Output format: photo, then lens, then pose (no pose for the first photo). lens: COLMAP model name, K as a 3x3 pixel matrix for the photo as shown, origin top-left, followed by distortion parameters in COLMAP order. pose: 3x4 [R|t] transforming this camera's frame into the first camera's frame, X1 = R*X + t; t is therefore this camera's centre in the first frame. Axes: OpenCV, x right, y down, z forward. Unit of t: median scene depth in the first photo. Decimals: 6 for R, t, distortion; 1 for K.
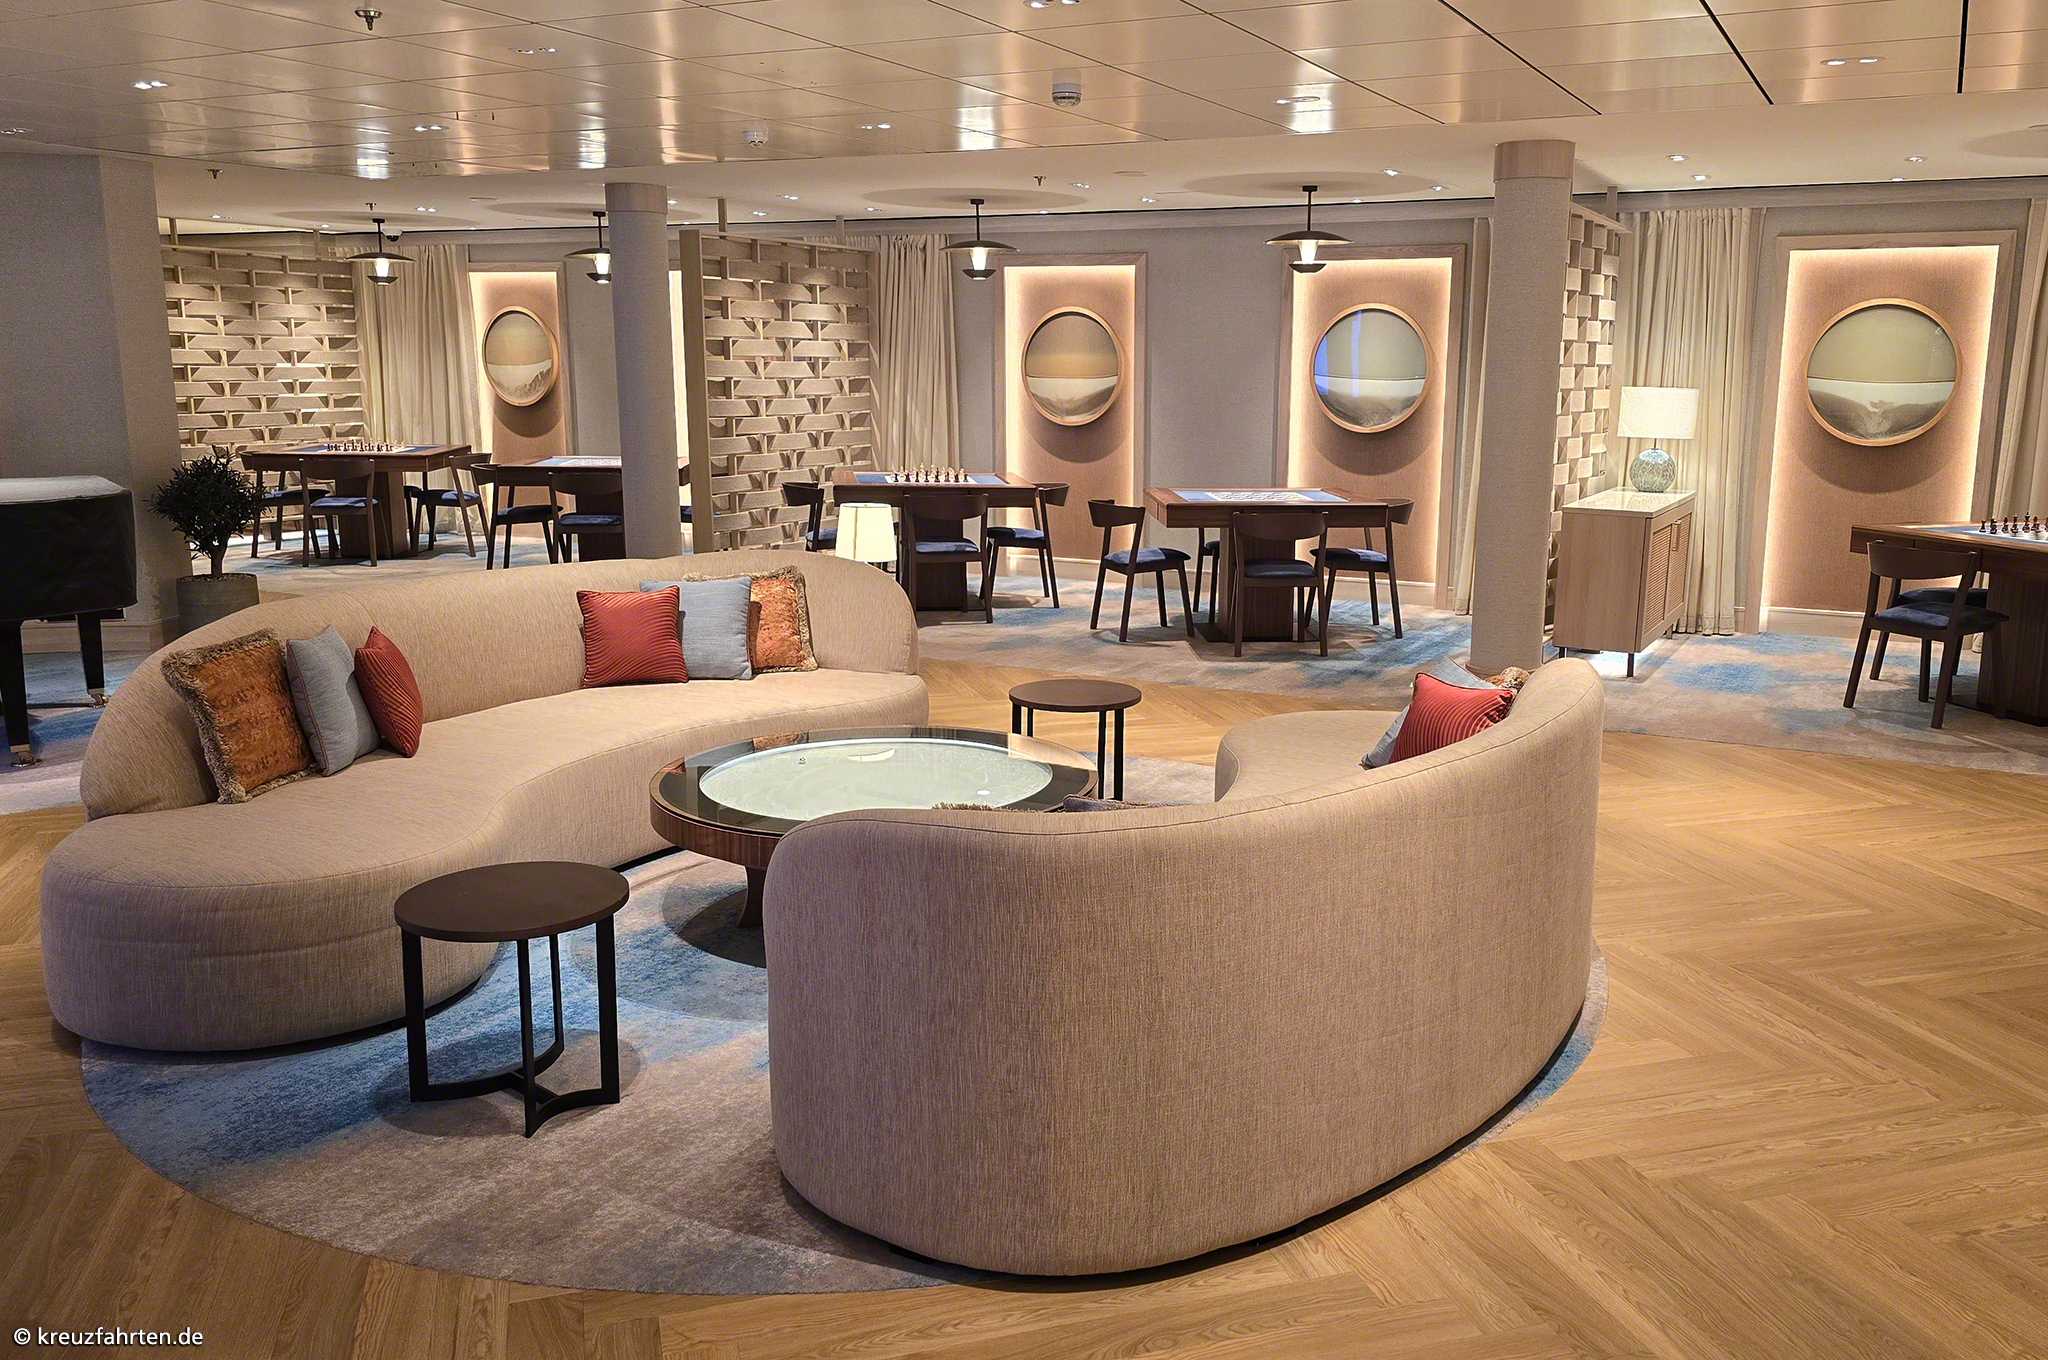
lens RADIAL K [[1678.5, 0, 1024.0], [0, 1678.5, 680.0], [0, 0, 1]] dist [0.029817, 0.001483]
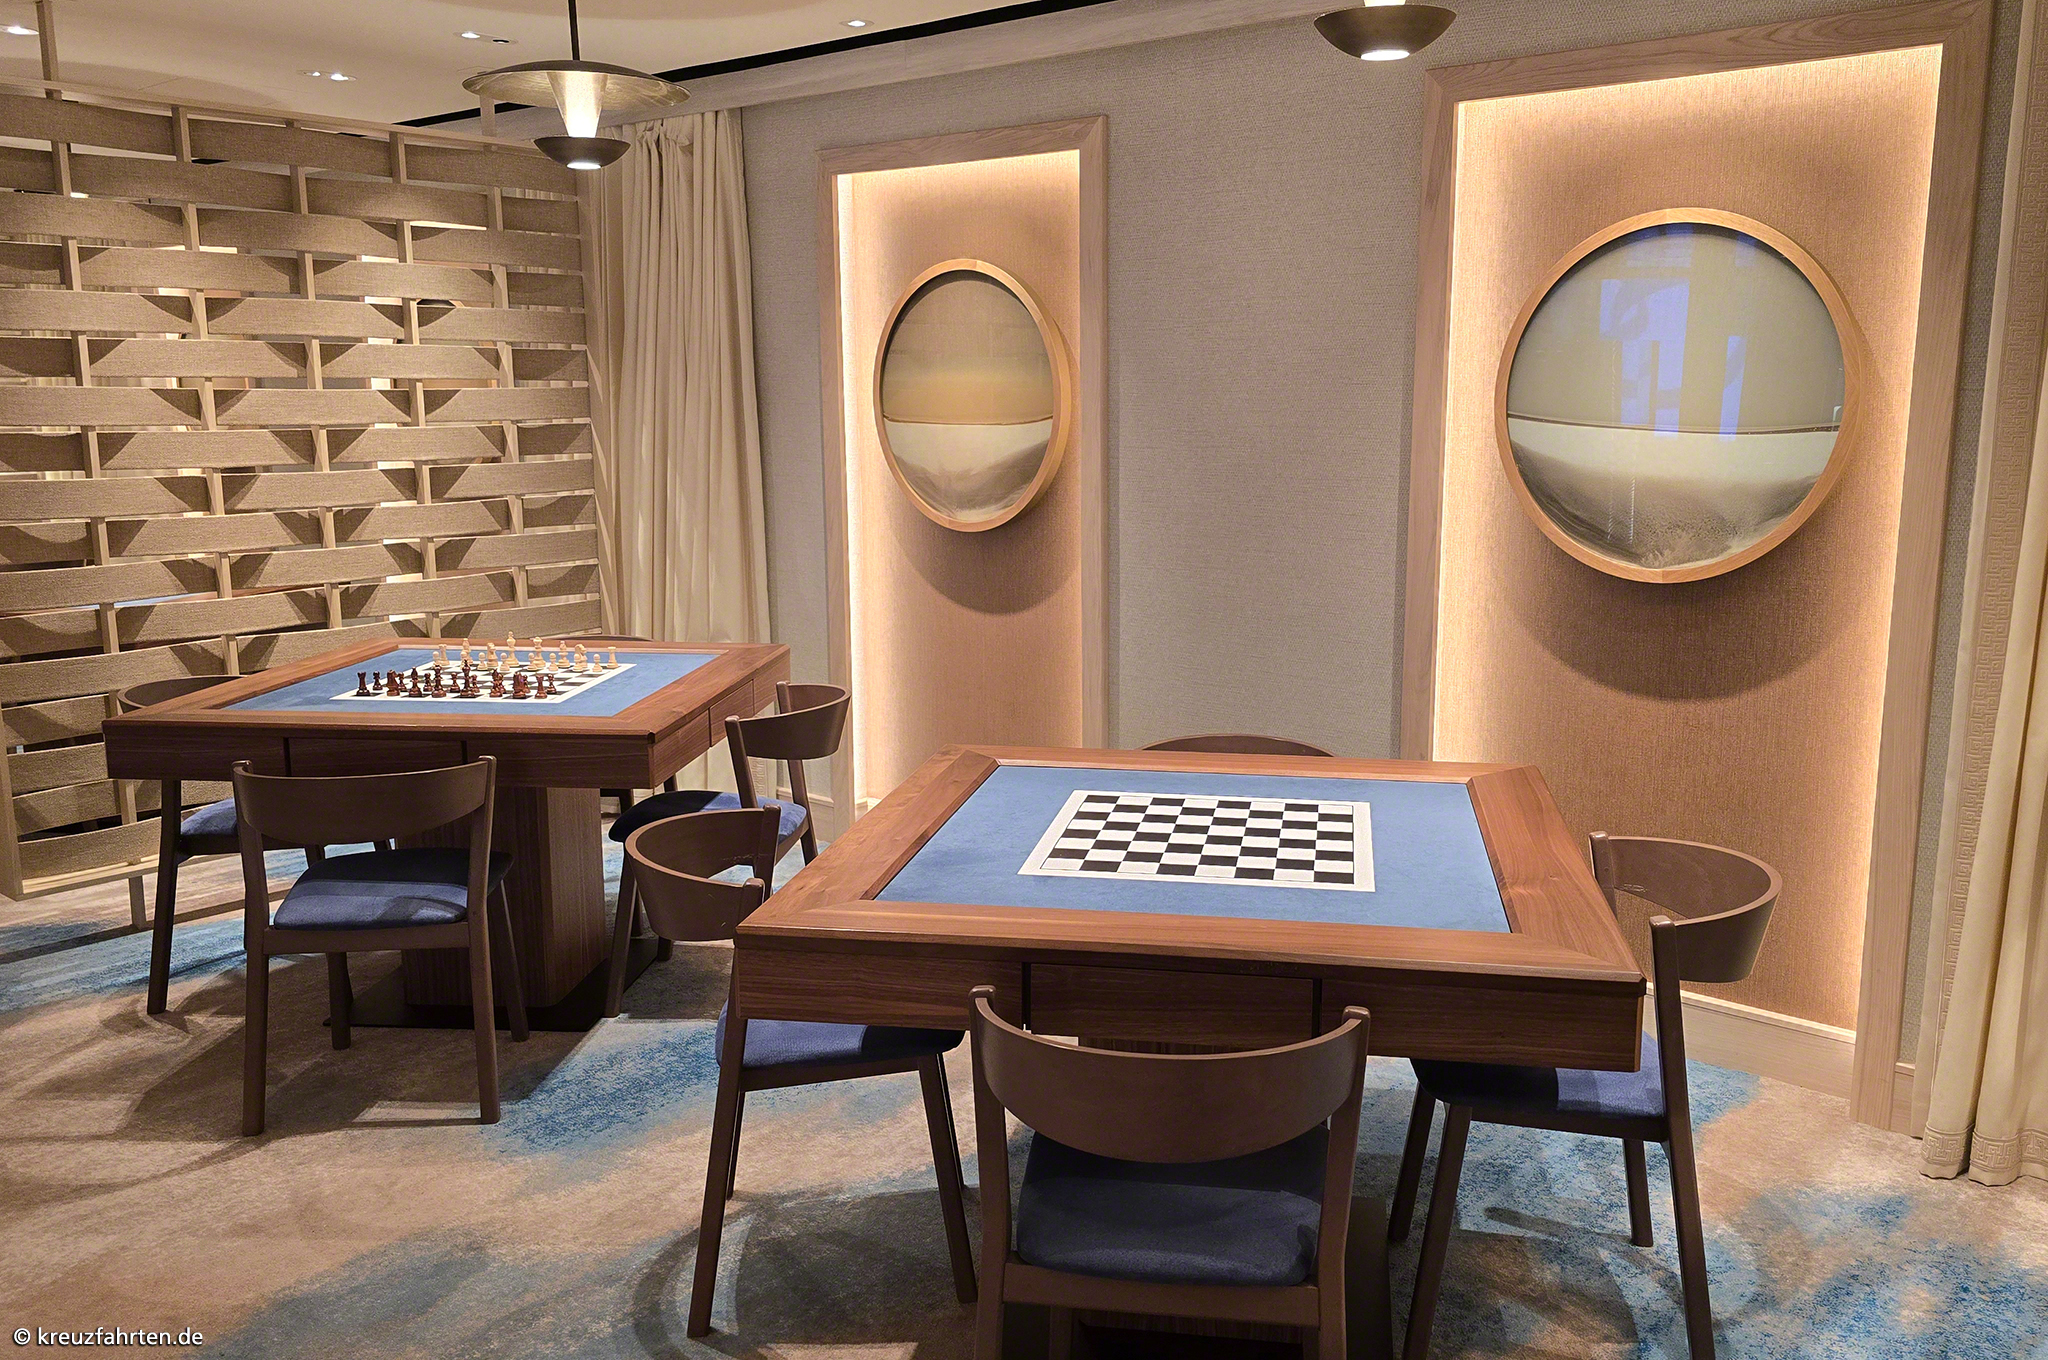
lens RADIAL K [[1678.5, 0, 1024.0], [0, 1678.5, 680.0], [0, 0, 1]] dist [0.029817, 0.001483]
pose [[0.973719, 0.030855, -0.225654, 0.153809], [-0.033077, 0.999434, -0.006074, -0.118791], [0.225339, 0.013379, 0.974189, 0.620406]]
